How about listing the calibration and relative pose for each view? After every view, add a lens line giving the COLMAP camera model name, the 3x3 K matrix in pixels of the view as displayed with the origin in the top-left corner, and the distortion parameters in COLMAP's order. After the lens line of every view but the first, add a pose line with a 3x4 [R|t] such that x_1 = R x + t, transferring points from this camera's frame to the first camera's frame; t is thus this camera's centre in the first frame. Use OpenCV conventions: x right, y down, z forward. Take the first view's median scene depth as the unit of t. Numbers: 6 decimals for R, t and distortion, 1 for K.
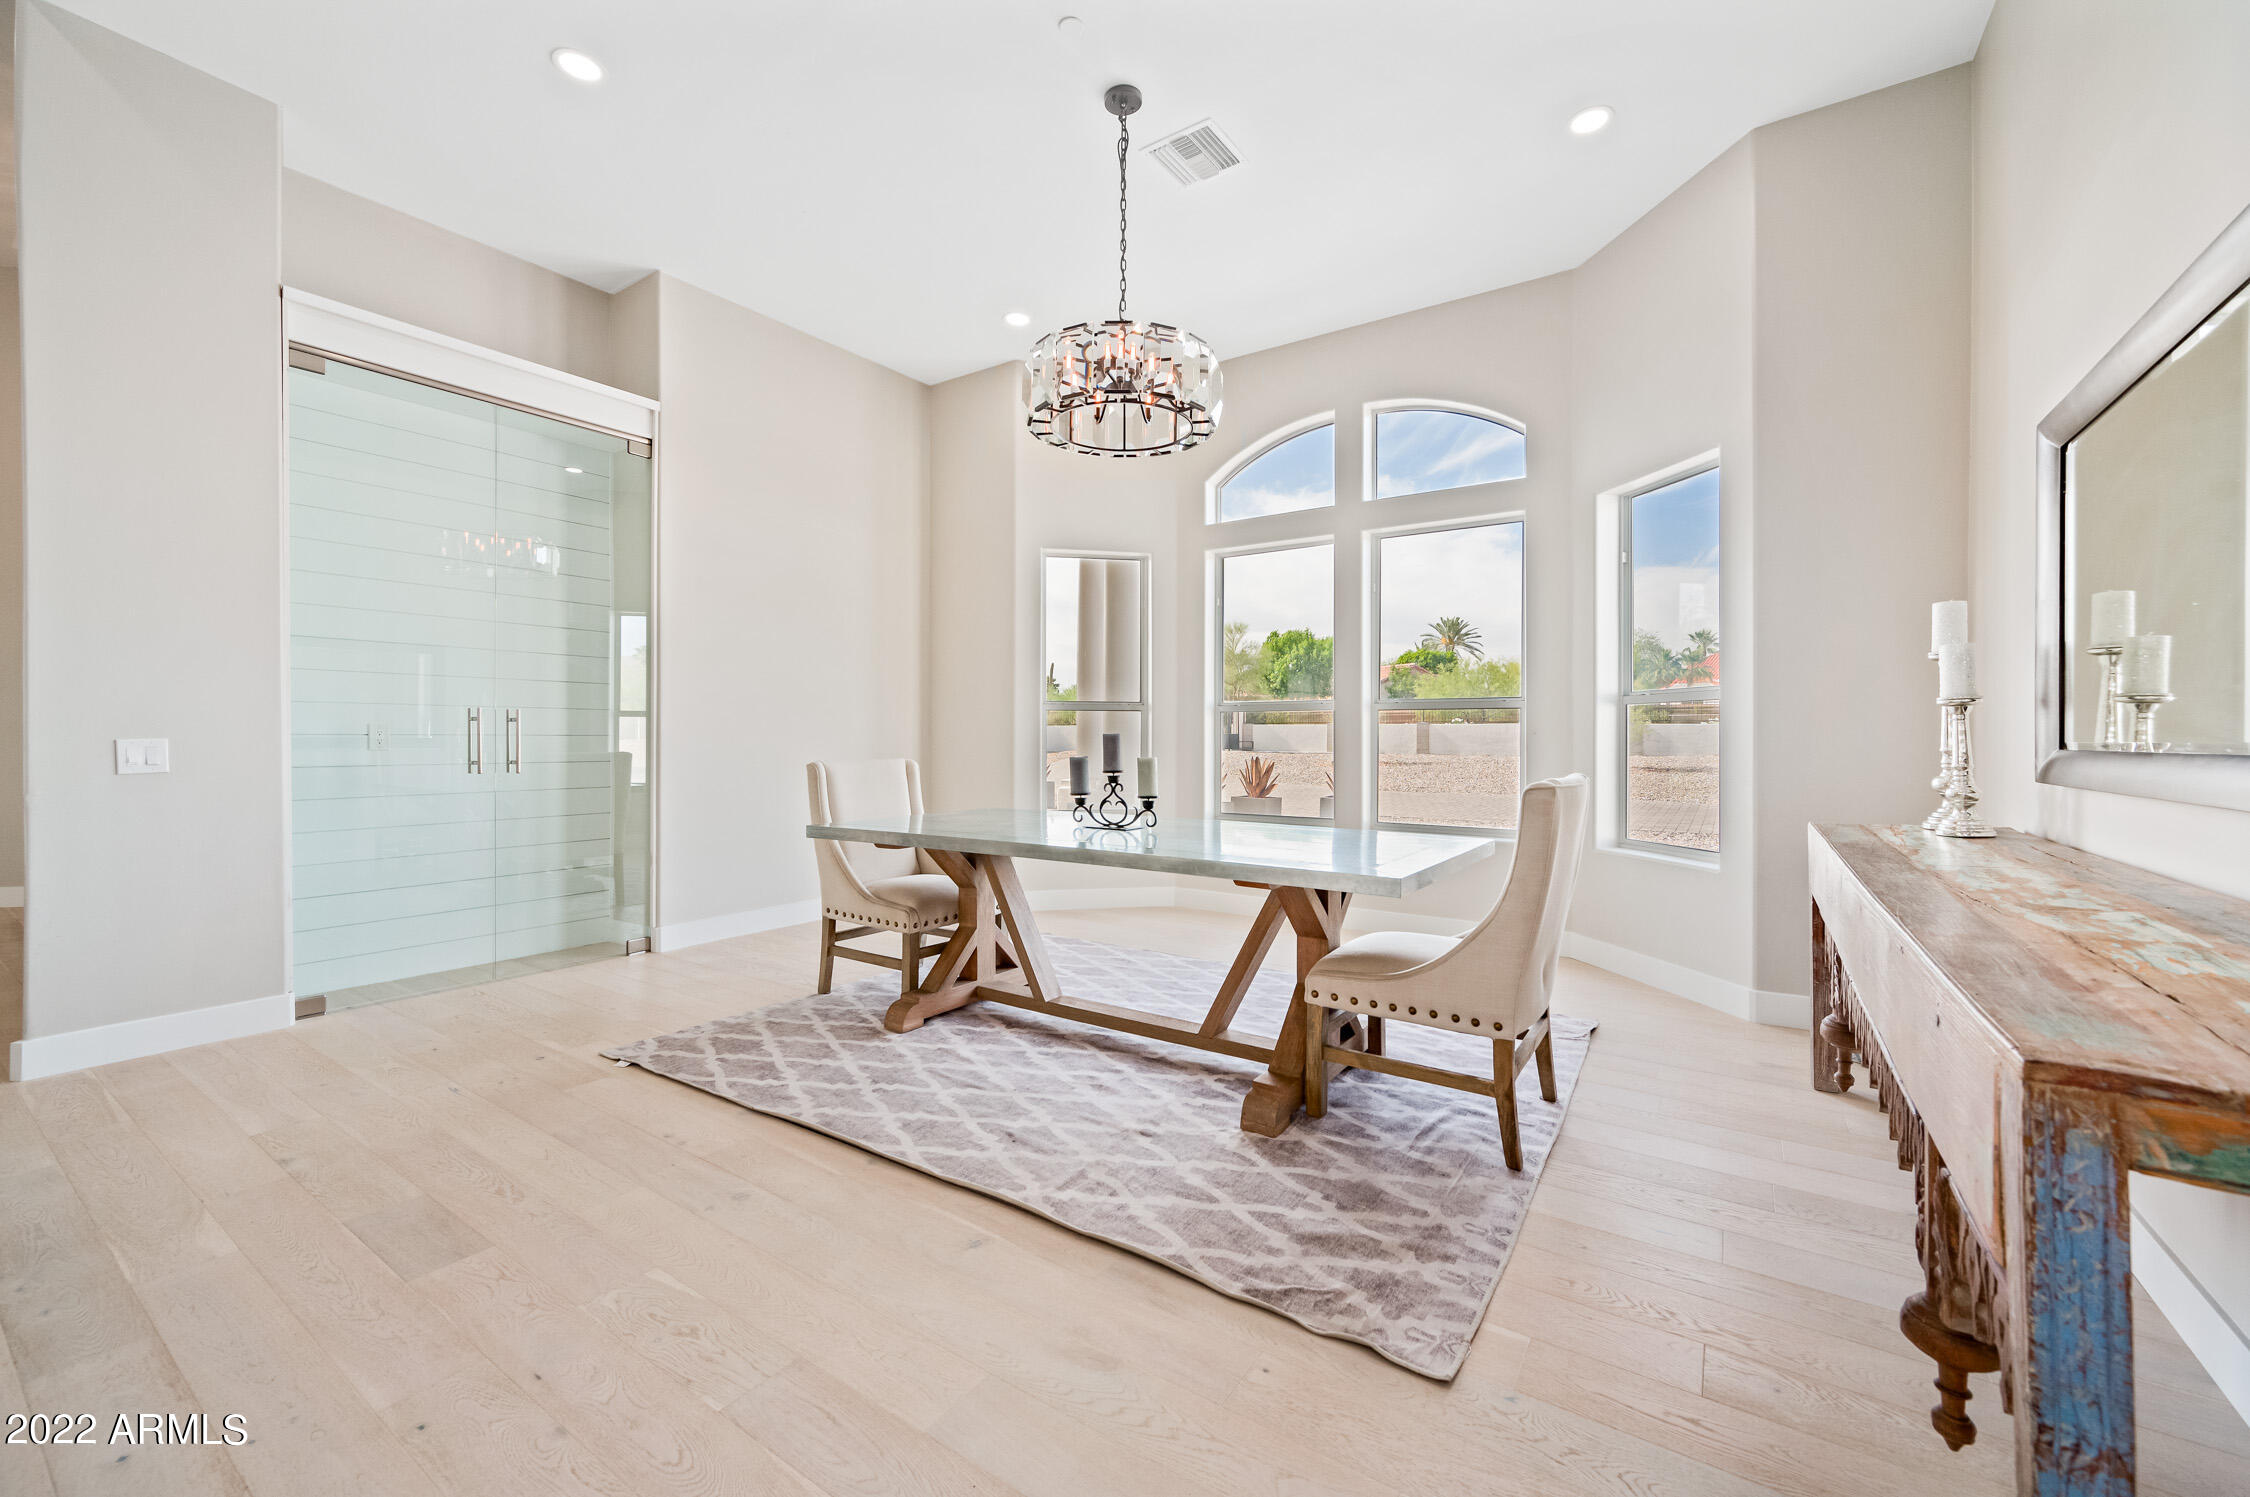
lens RADIAL K [[887.4, 0, 1130.4], [0, 887.4, 739.1], [0, 0, 1]] dist [-0.002312, -0.000255]
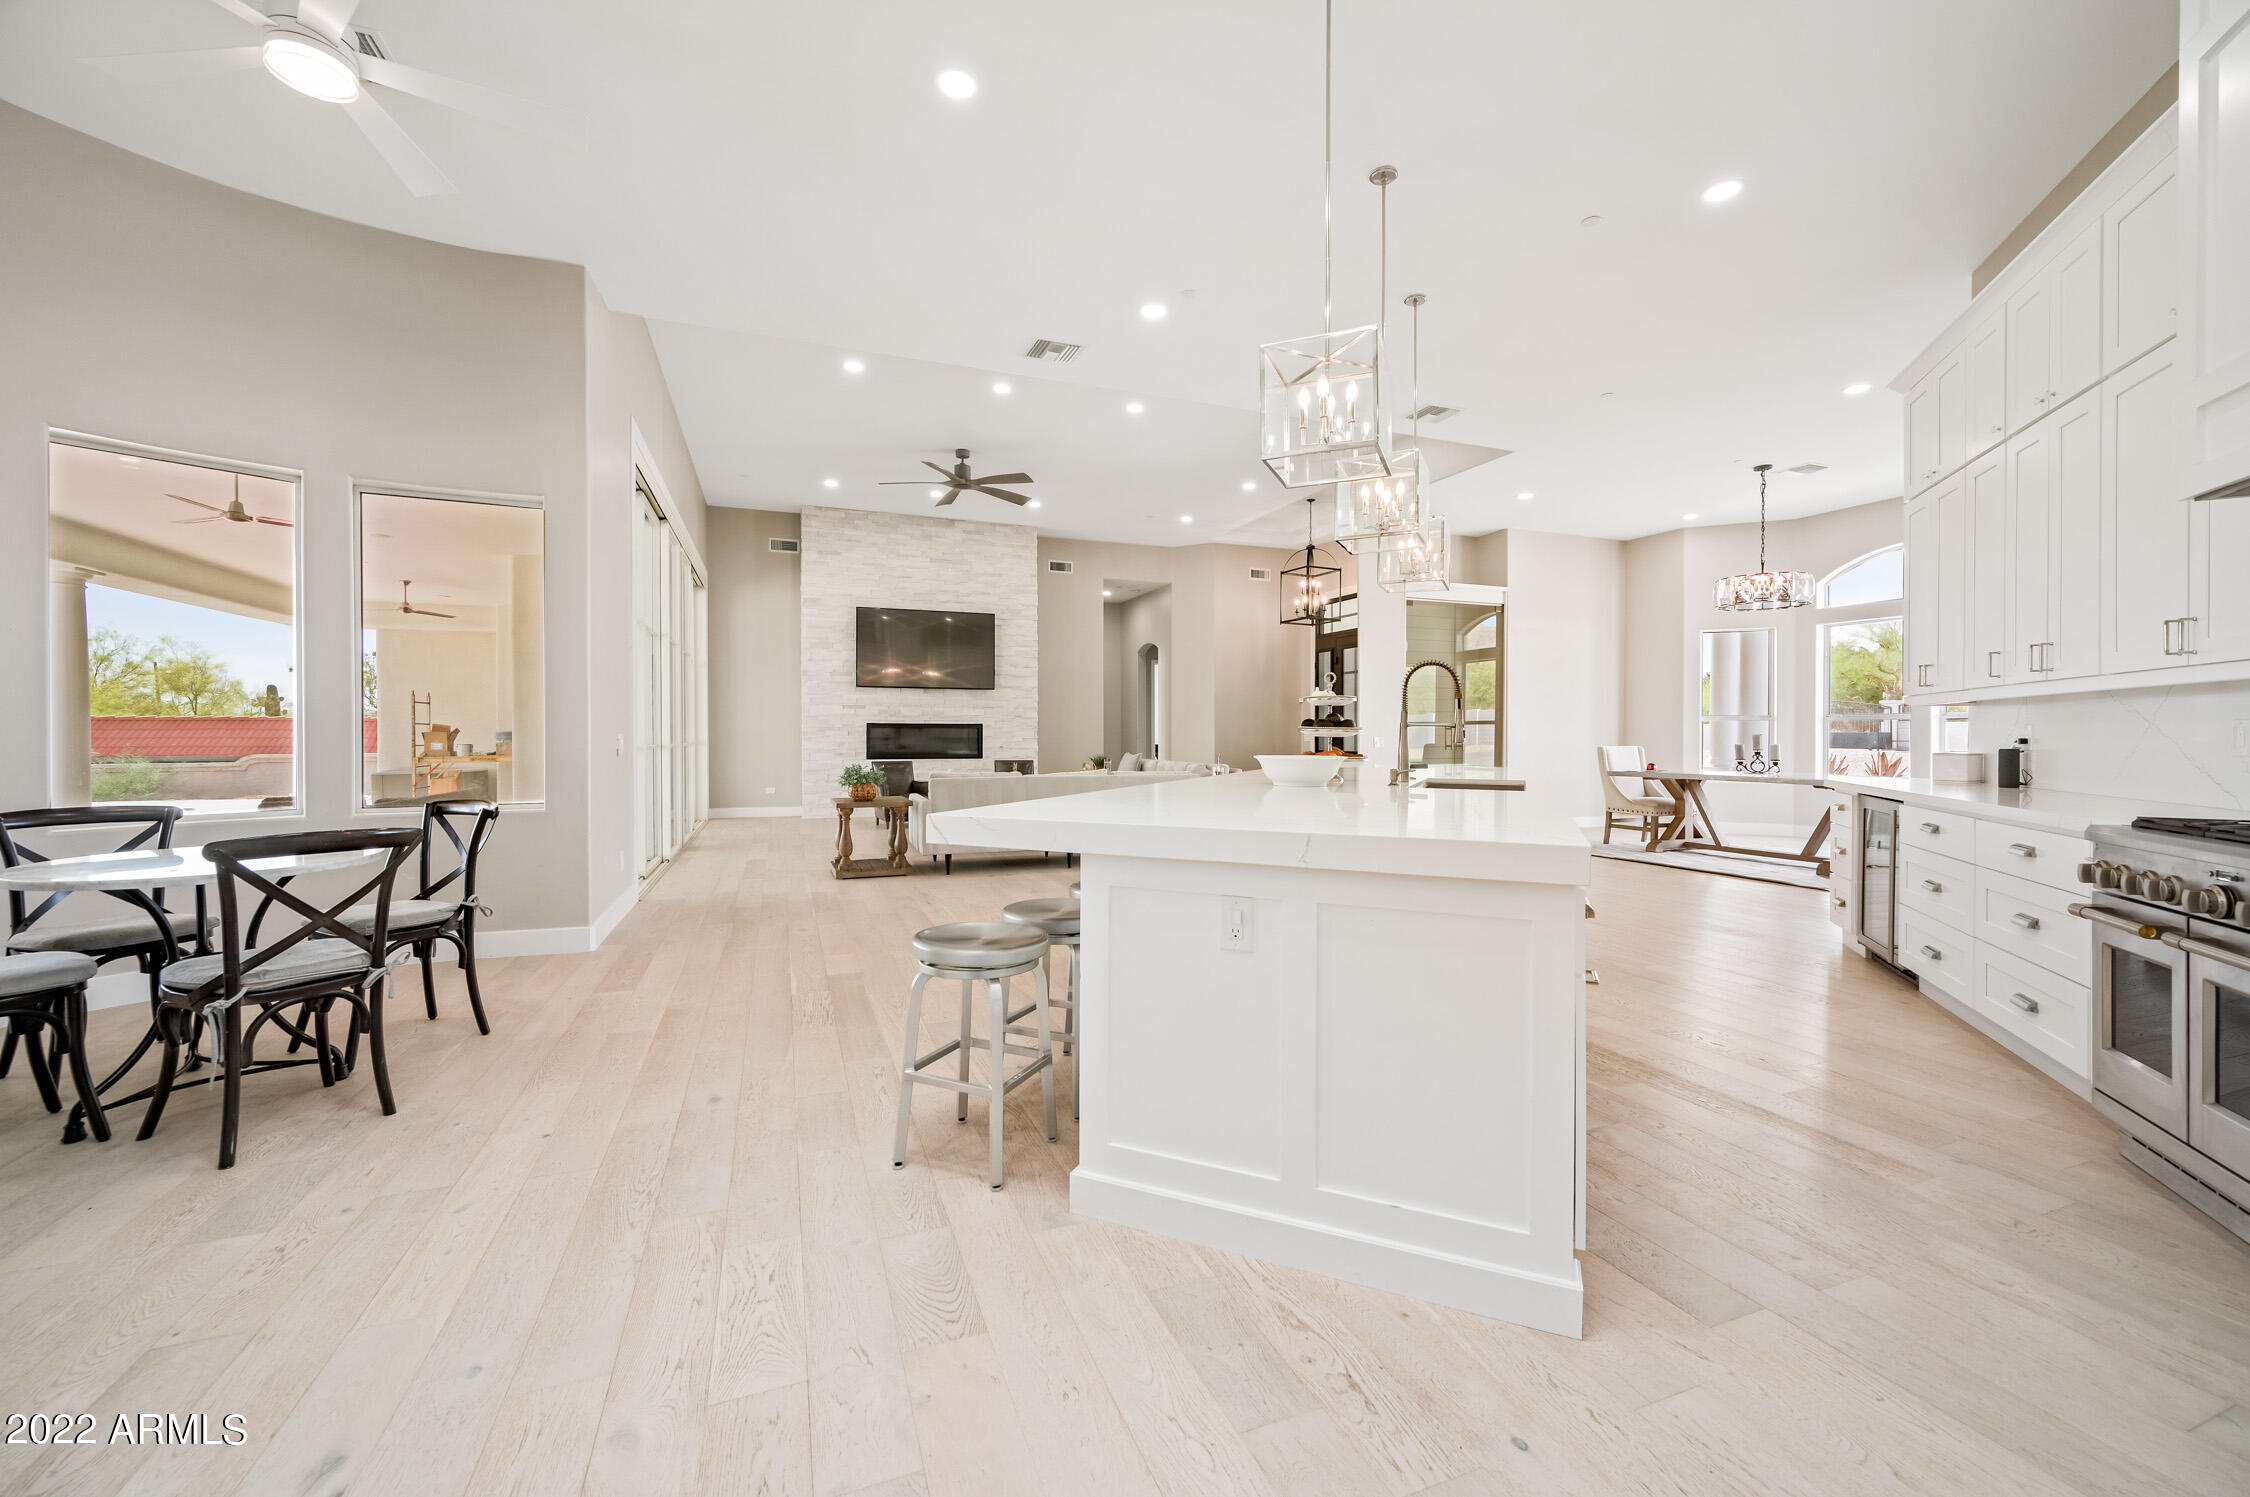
lens RADIAL K [[887.4, 0, 1130.4], [0, 887.4, 739.1], [0, 0, 1]] dist [-0.002312, -0.000255]
pose [[0.823235, 0.001384, -0.567699, -0.055184], [-0.001175, 0.999999, 0.000734, 0.007116], [0.567699, 0.000063, 0.823236, -1.948457]]
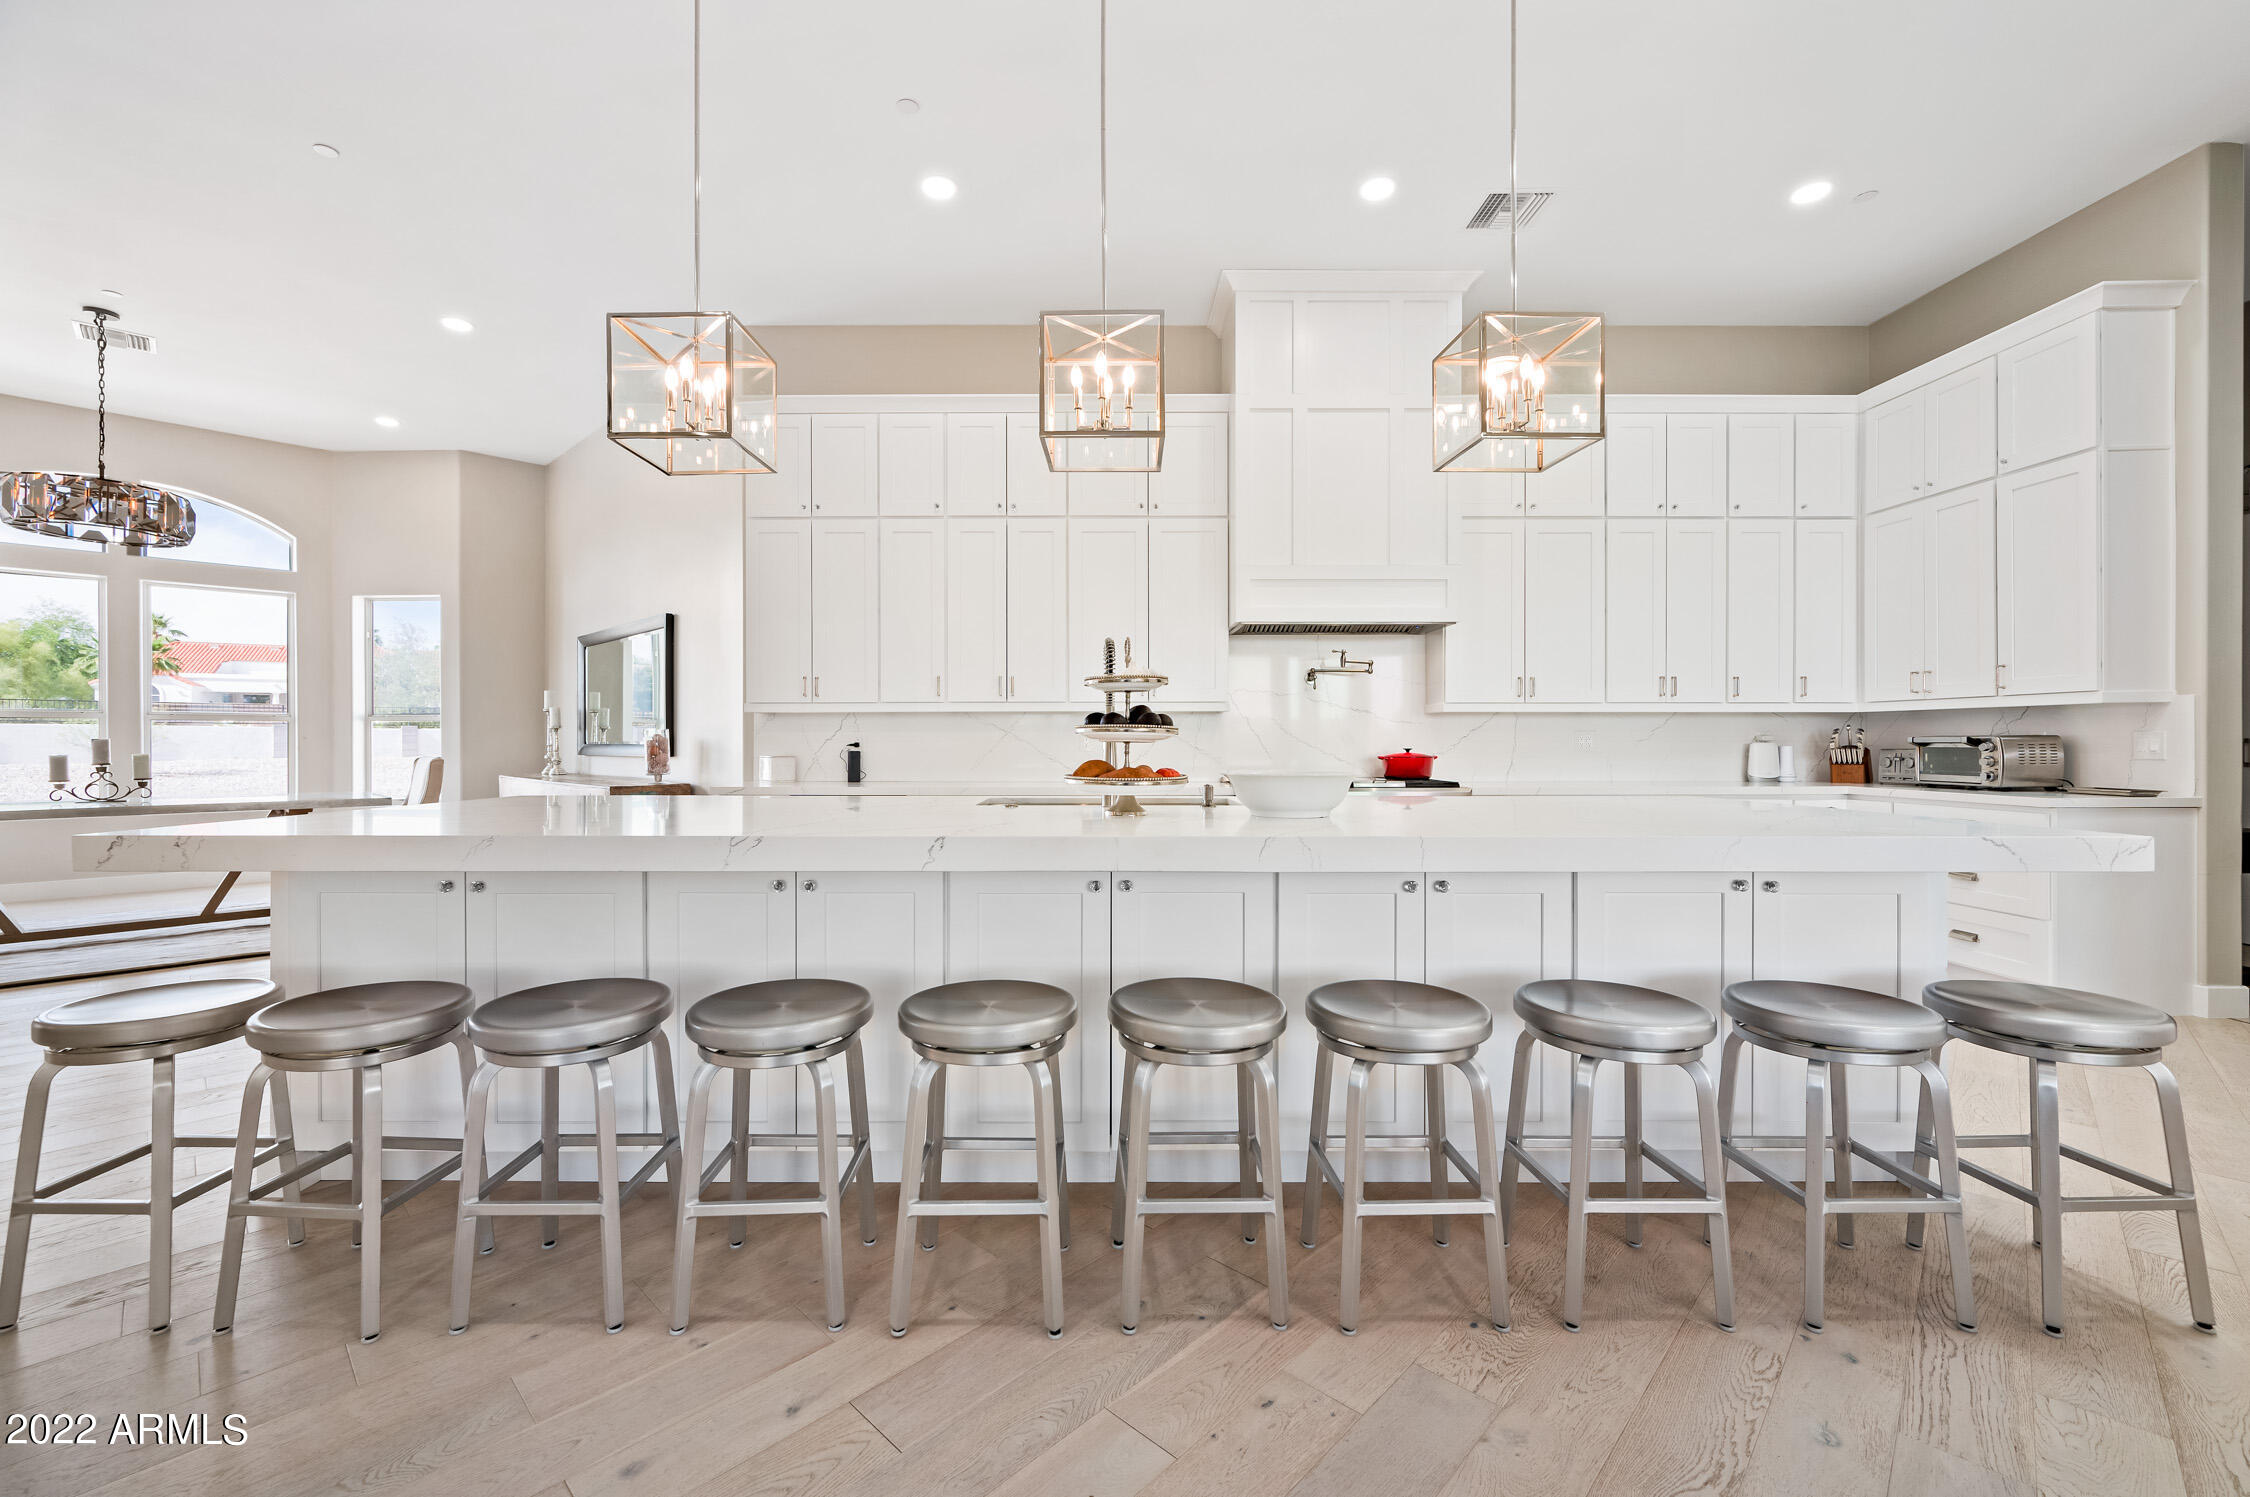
lens RADIAL K [[923.4, 0, 1099.3], [0, 923.4, 743.8], [0, 0, 1]] dist [-0.002555, 0.000191]
pose [[0.183906, -0.005611, 0.982928, -1.241685], [0.004377, 0.999978, 0.004890, 0.002271], [-0.982934, 0.003403, 0.183926, -0.946782]]
